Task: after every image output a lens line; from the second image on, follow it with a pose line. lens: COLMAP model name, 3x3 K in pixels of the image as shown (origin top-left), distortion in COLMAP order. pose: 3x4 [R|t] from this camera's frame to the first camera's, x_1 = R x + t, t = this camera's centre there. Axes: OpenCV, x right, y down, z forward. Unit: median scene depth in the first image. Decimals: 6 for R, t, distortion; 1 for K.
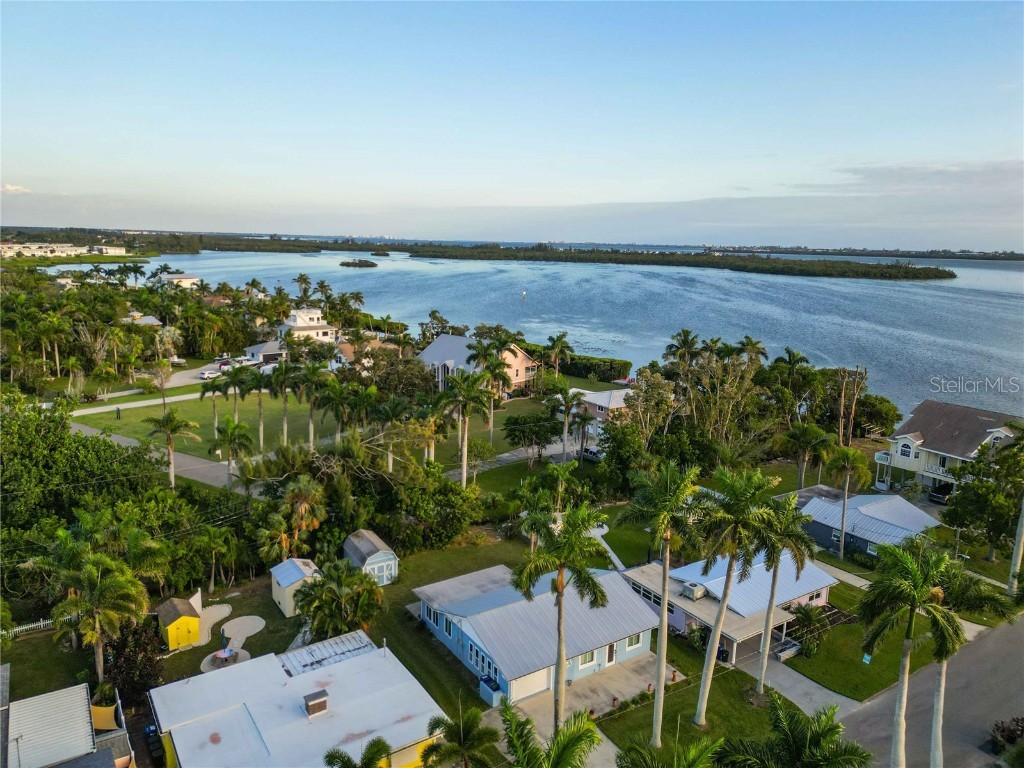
lens RADIAL K [[716.6, 0, 511.2], [0, 716.6, 377.7], [0, 0, 1]] dist [0.069614, -0.071047]
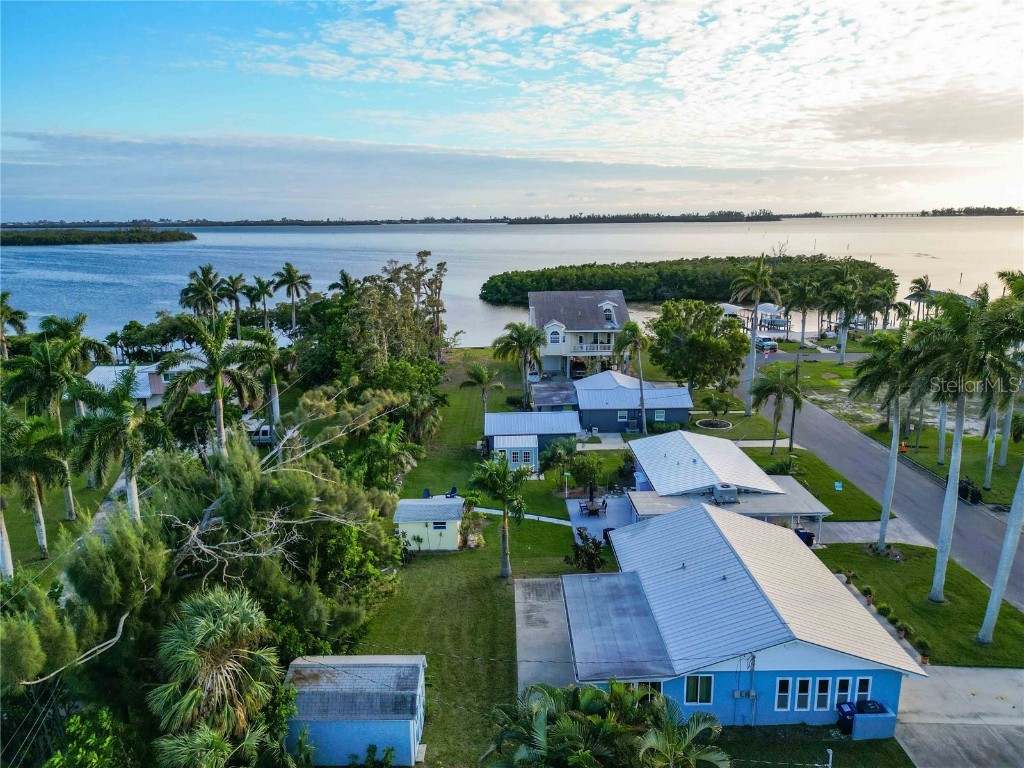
lens RADIAL K [[716.6, 0, 511.2], [0, 716.6, 377.7], [0, 0, 1]] dist [0.069614, -0.071047]
pose [[0.536433, -0.211890, 0.816910, -0.471441], [0.184387, 0.974009, 0.131558, 0.012316], [-0.823554, 0.080055, 0.561561, 0.658251]]
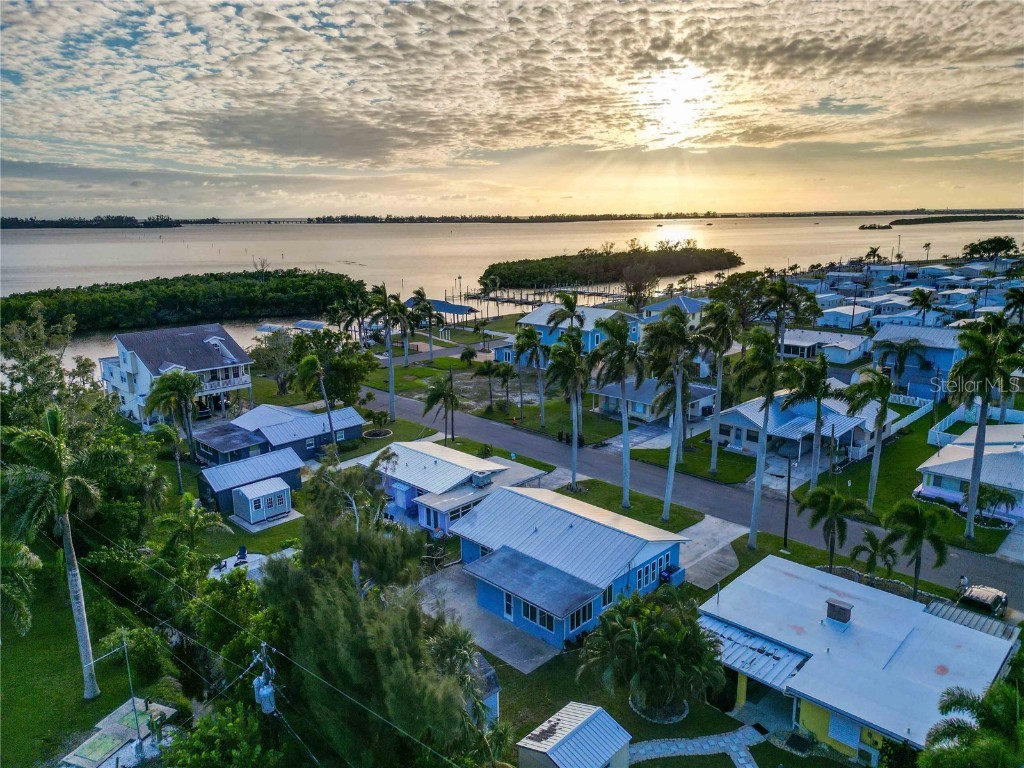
lens RADIAL K [[716.6, 0, 511.2], [0, 716.6, 377.7], [0, 0, 1]] dist [0.069614, -0.071047]
pose [[-0.218210, -0.235660, 0.947021, -0.663488], [0.190803, 0.941376, 0.278219, -0.122868], [-0.957068, 0.241404, -0.160453, 0.987746]]
